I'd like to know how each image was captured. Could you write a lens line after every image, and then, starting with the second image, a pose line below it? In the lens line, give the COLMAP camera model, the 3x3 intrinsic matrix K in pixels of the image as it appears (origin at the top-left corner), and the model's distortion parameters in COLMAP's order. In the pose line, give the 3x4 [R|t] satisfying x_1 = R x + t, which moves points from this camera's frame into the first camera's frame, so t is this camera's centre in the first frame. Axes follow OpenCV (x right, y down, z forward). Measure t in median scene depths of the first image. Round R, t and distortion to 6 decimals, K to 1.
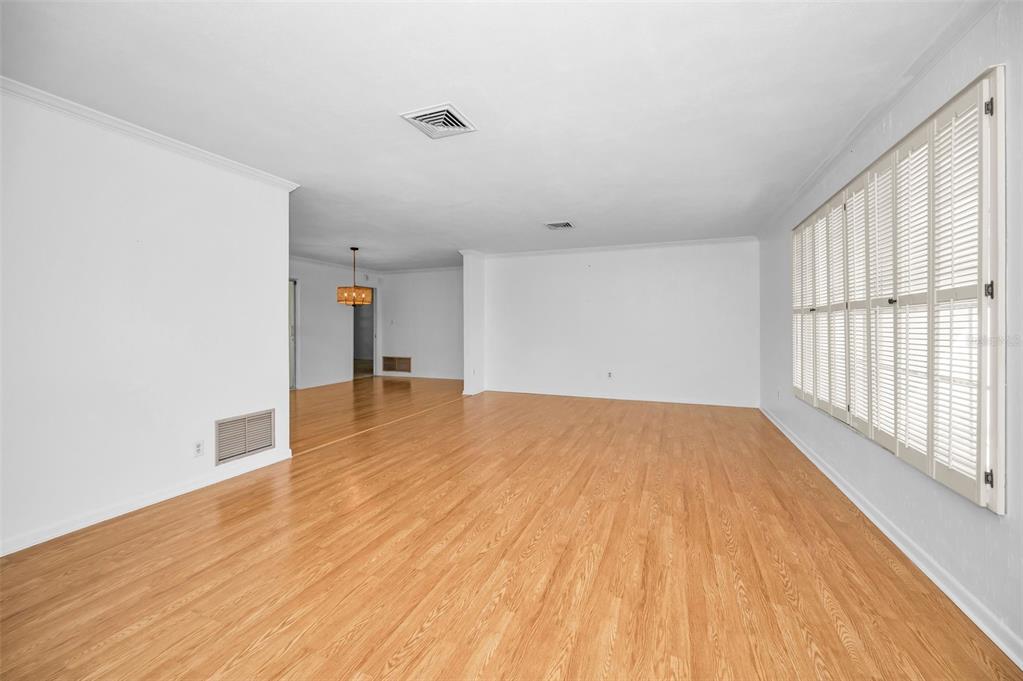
lens RADIAL K [[407.9, 0, 513.3], [0, 407.9, 323.3], [0, 0, 1]] dist [-0.000692, -0.000062]
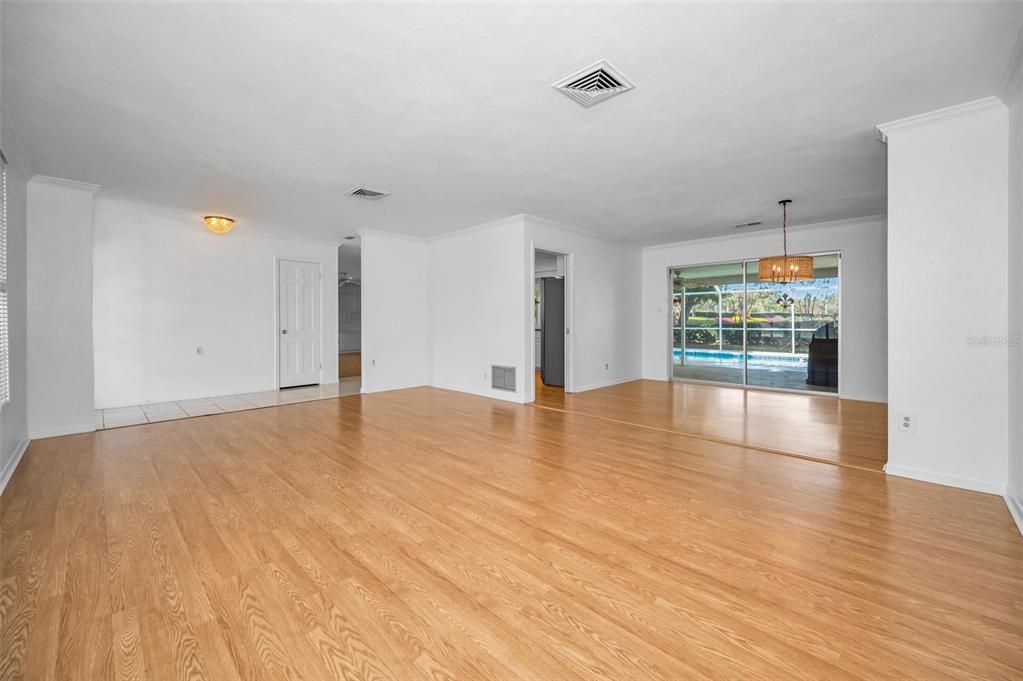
lens RADIAL K [[407.9, 0, 513.3], [0, 407.9, 323.3], [0, 0, 1]] dist [-0.000692, -0.000062]
pose [[-0.382702, 0.010413, -0.923813, 0.766335], [0.007490, 0.999939, 0.008168, 0.029579], [0.923841, -0.003794, -0.382757, 1.451675]]
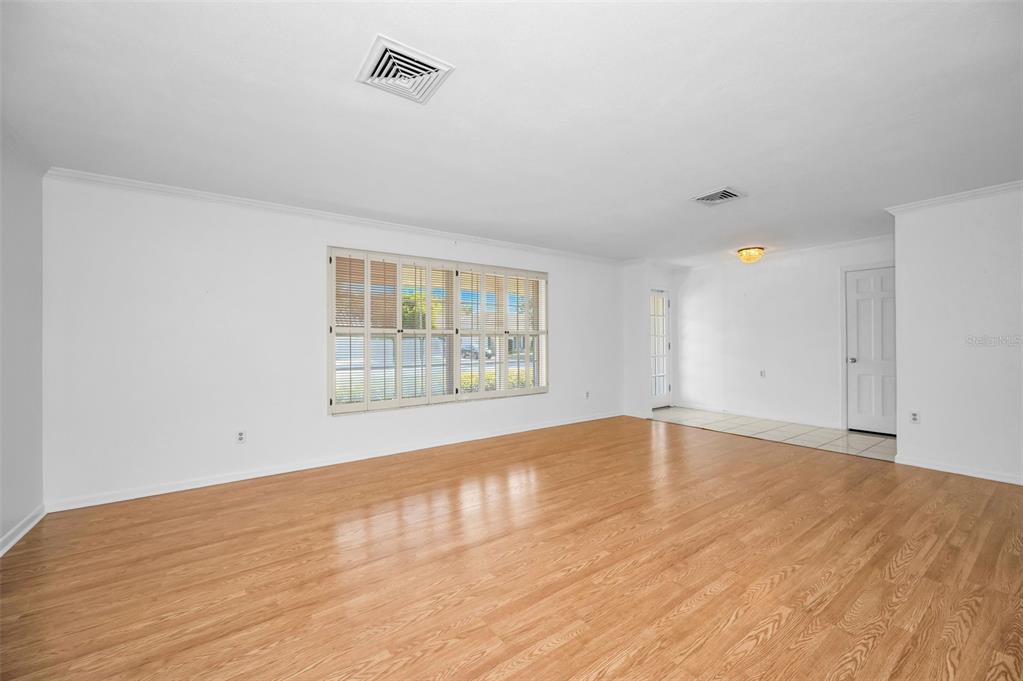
lens RADIAL K [[406.8, 0, 517.9], [0, 406.8, 328.6], [0, 0, 1]] dist [-0.000892, -0.000086]
pose [[-0.846457, 0.025867, 0.531828, -0.227296], [0.007073, 0.999277, -0.037346, 0.007574], [-0.532410, -0.027850, -0.846028, 1.681795]]
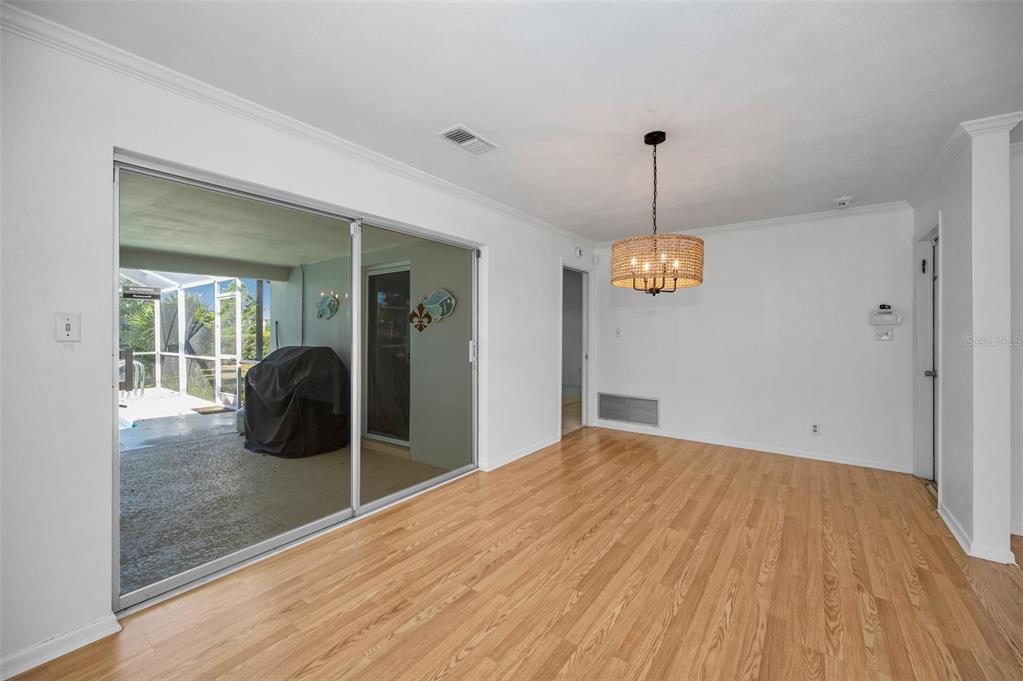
lens RADIAL K [[406.8, 0, 517.9], [0, 406.8, 328.6], [0, 0, 1]] dist [-0.000892, -0.000086]
pose [[0.970716, 0.004939, -0.240181, -0.736816], [-0.006308, 0.999968, -0.004929, -0.011693], [0.240149, 0.006299, 0.970716, 1.063713]]
